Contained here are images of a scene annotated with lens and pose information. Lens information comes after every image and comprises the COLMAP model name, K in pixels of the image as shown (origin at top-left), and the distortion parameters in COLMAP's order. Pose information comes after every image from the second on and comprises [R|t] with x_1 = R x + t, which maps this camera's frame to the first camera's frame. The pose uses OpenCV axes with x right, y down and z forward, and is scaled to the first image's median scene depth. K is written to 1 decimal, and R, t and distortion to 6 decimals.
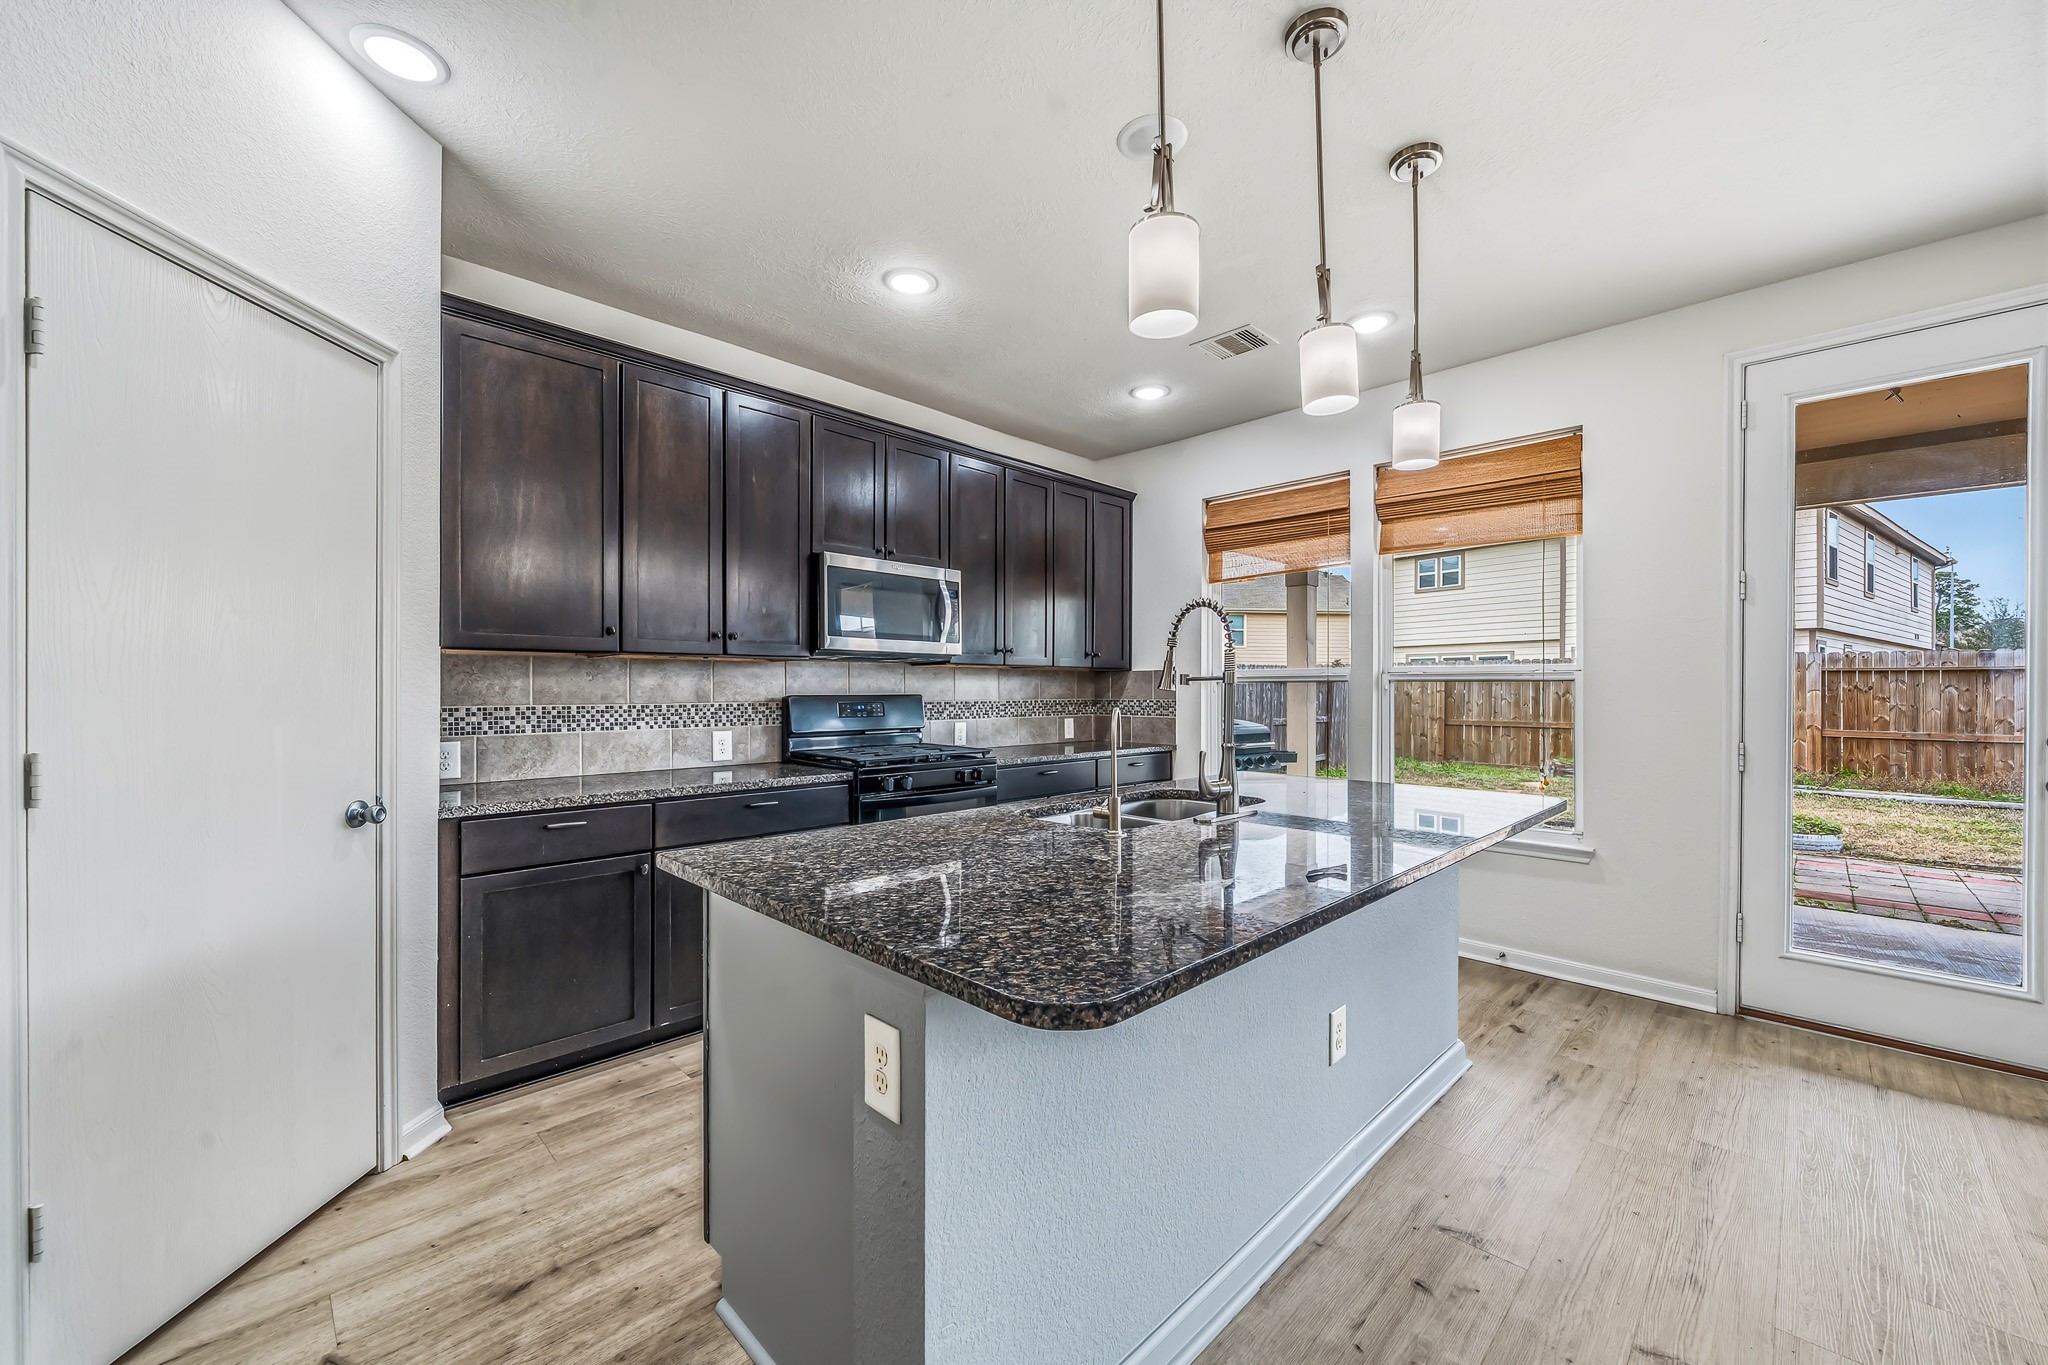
lens RADIAL K [[791.6, 0, 1028.9], [0, 791.6, 688.0], [0, 0, 1]] dist [-0.002814, -0.000807]
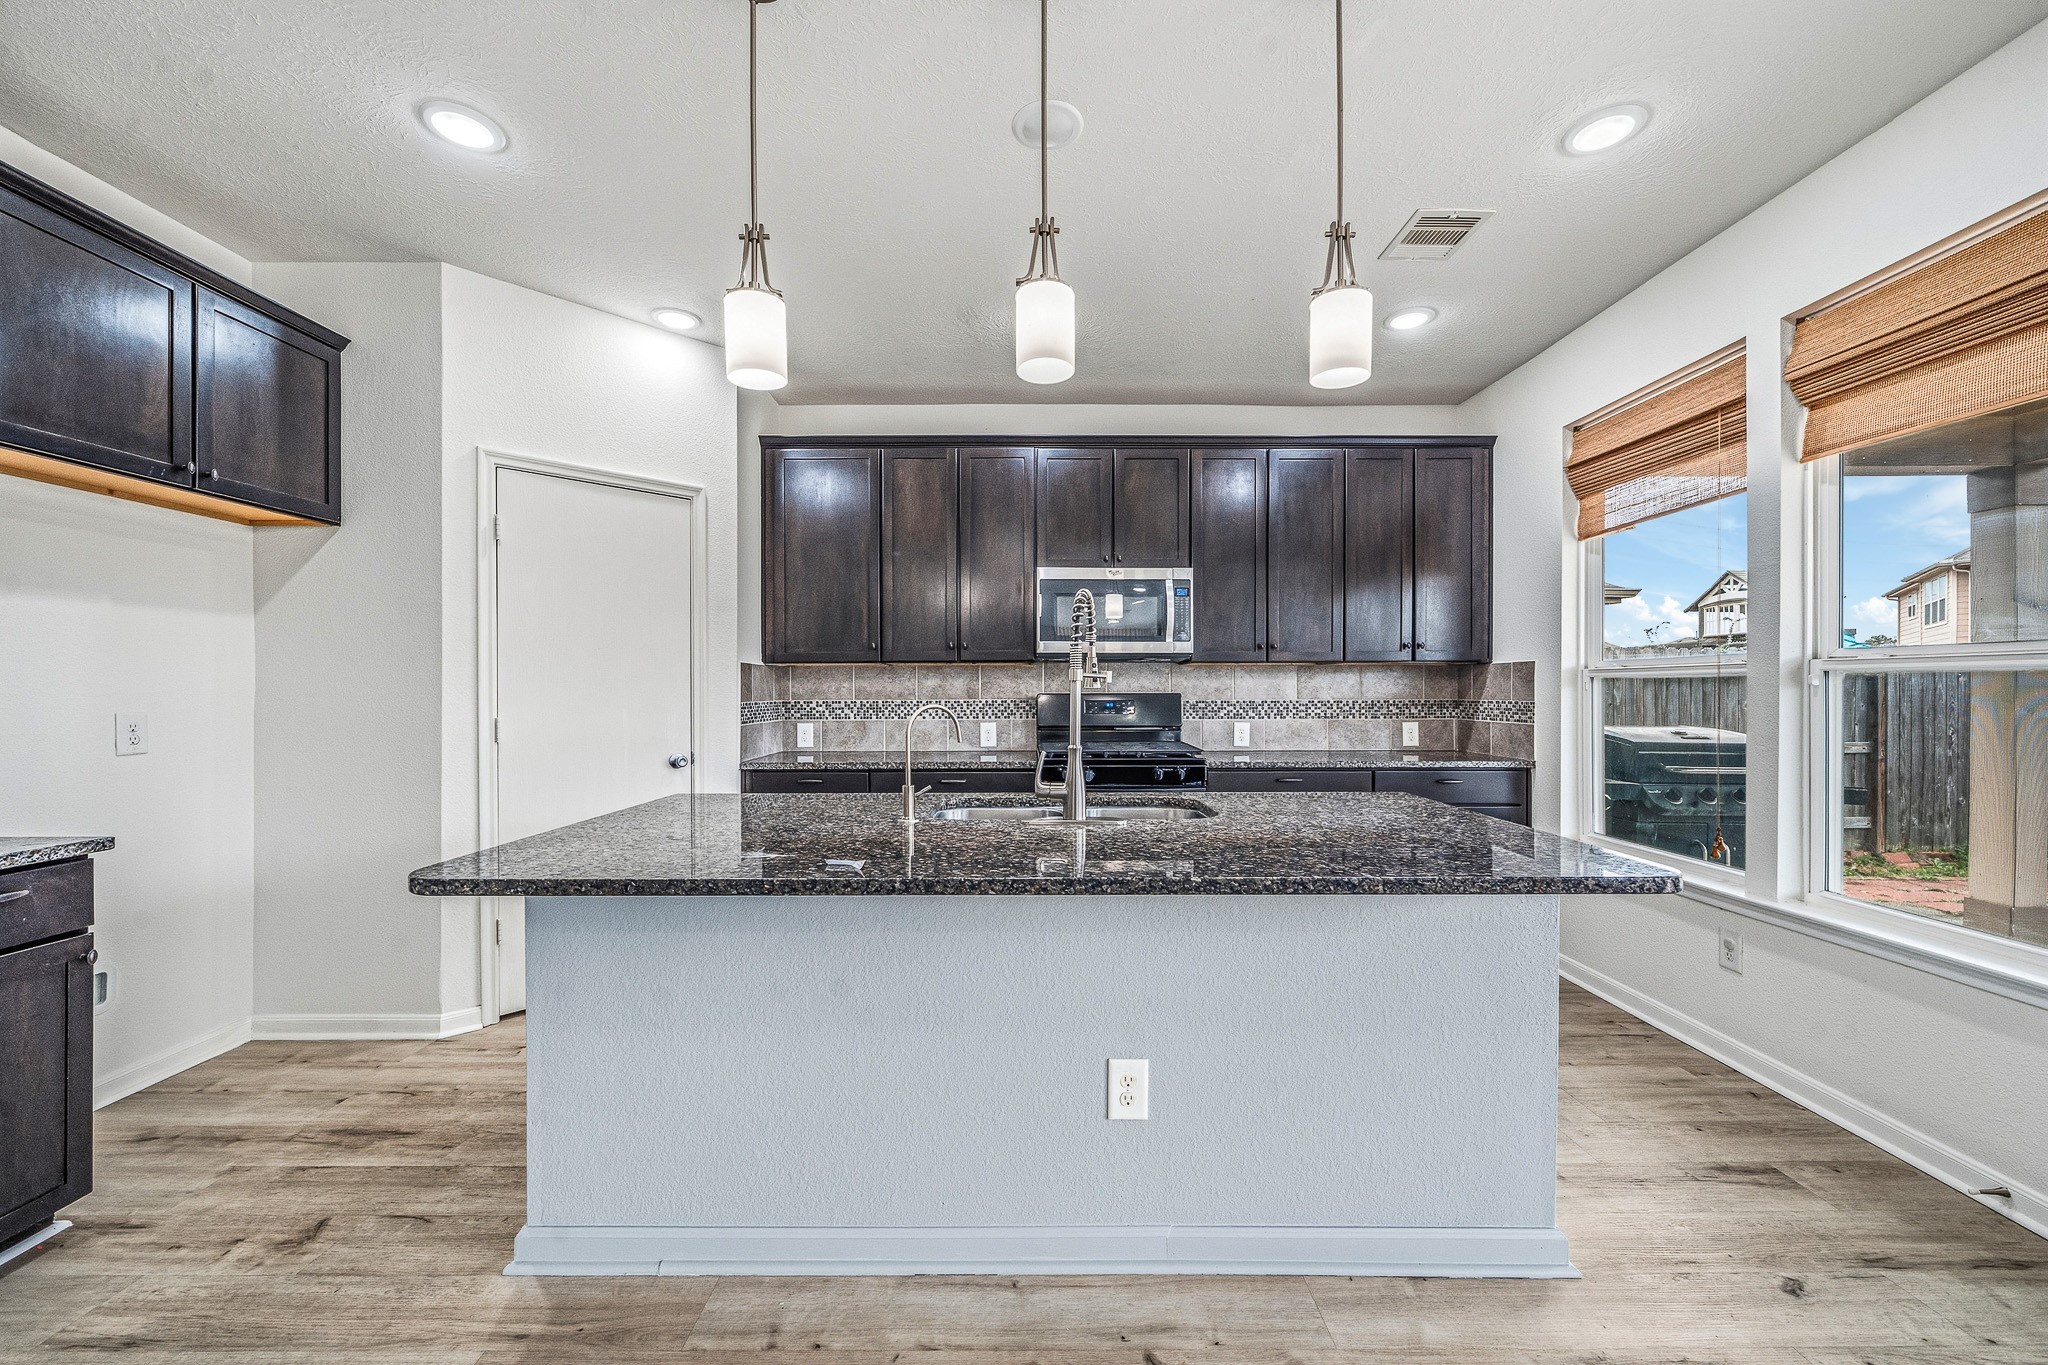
lens RADIAL K [[791.6, 0, 1031.7], [0, 791.6, 690.3], [0, 0, 1]] dist [-0.002814, -0.000807]
pose [[0.704937, -0.000984, -0.709269, 0.523284], [0.004127, 0.999988, 0.002715, 0.001254], [0.709257, -0.004841, 0.704933, 0.182091]]
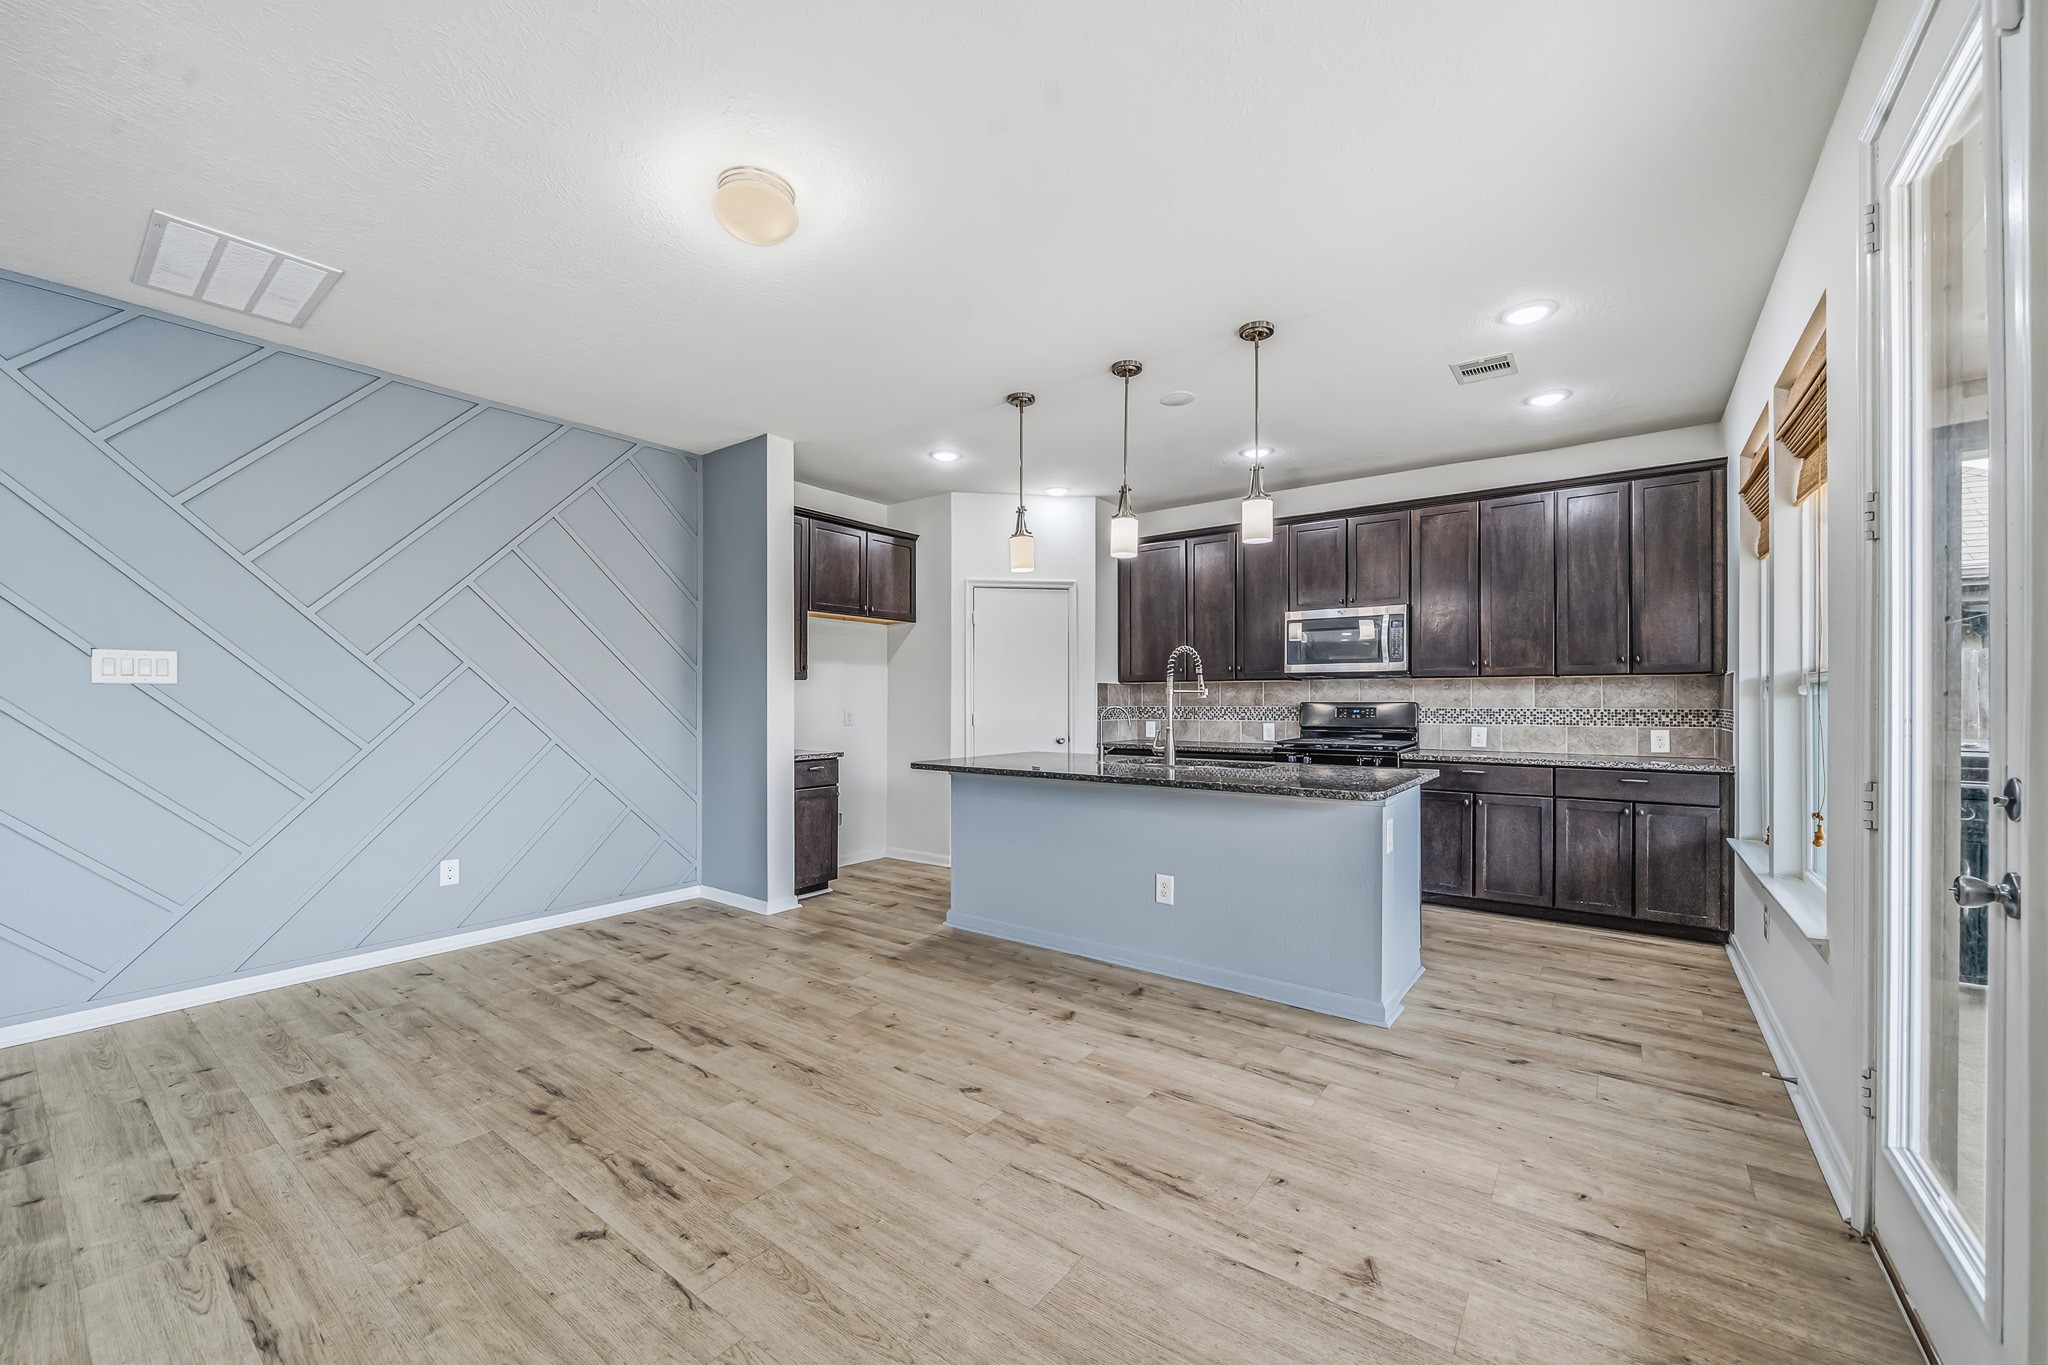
lens RADIAL K [[791.6, 0, 1023.6], [0, 791.6, 699.4], [0, 0, 1]] dist [-0.002814, -0.000807]
pose [[0.137650, -0.001462, -0.990480, 1.202402], [0.002903, 0.999995, -0.001073, 0.004073], [0.990477, -0.002728, 0.137654, 0.245747]]
